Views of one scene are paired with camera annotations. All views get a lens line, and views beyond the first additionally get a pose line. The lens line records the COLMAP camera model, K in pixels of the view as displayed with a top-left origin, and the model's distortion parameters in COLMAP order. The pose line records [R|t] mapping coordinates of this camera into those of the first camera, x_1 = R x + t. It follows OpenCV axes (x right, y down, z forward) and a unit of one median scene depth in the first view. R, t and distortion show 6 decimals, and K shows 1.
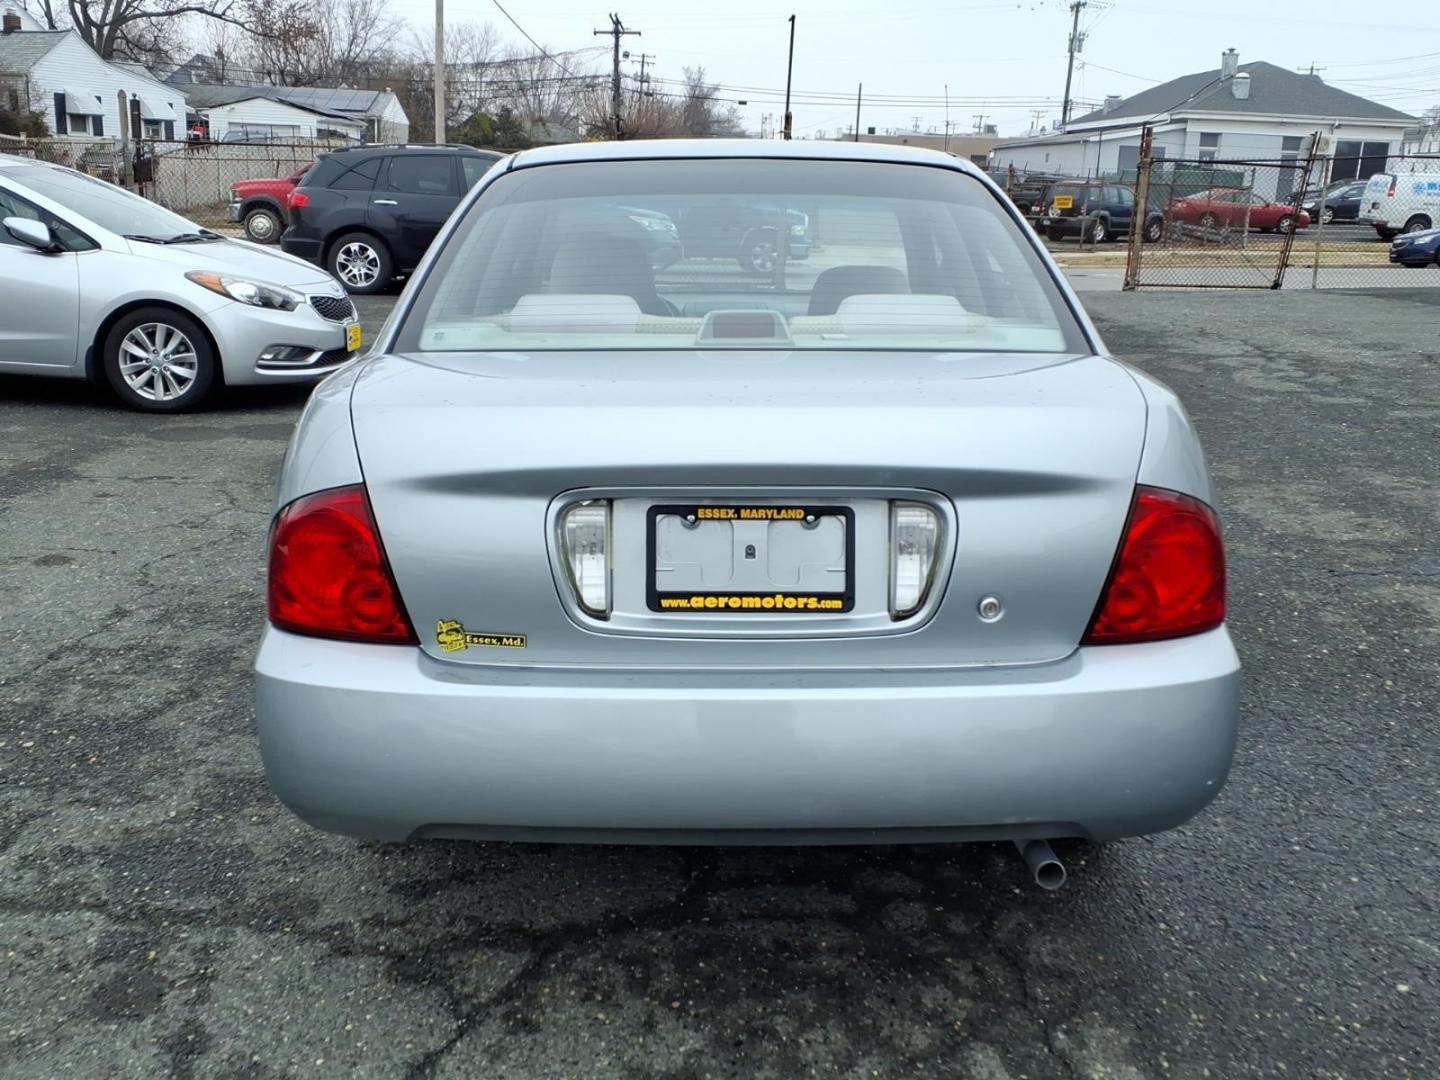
lens RADIAL K [[1332.6, 0, 815.2], [0, 1332.6, 533.9], [0, 0, 1]] dist [0.041308, -0.034294]
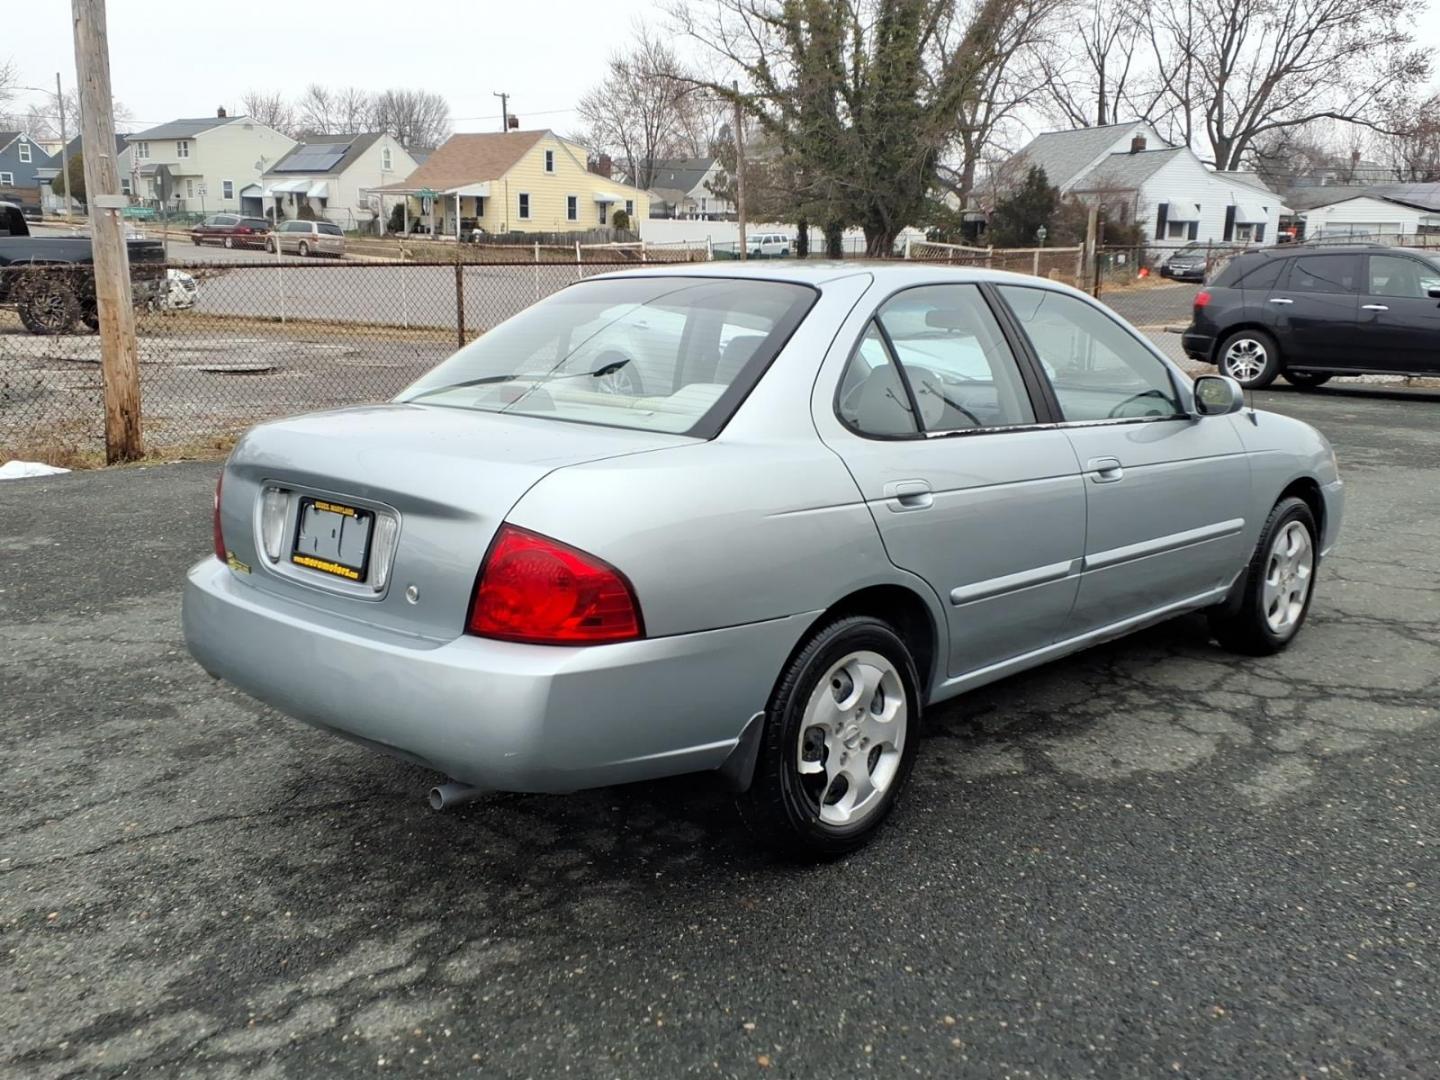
lens RADIAL K [[1363.7, 0, 846.3], [0, 1363.7, 575.7], [0, 0, 1]] dist [0.033617, -0.007382]
pose [[0.731840, 0.140883, -0.666754, 1.118795], [-0.169553, 0.985274, 0.022082, -0.057184], [0.660047, 0.096890, 0.744950, 0.178150]]
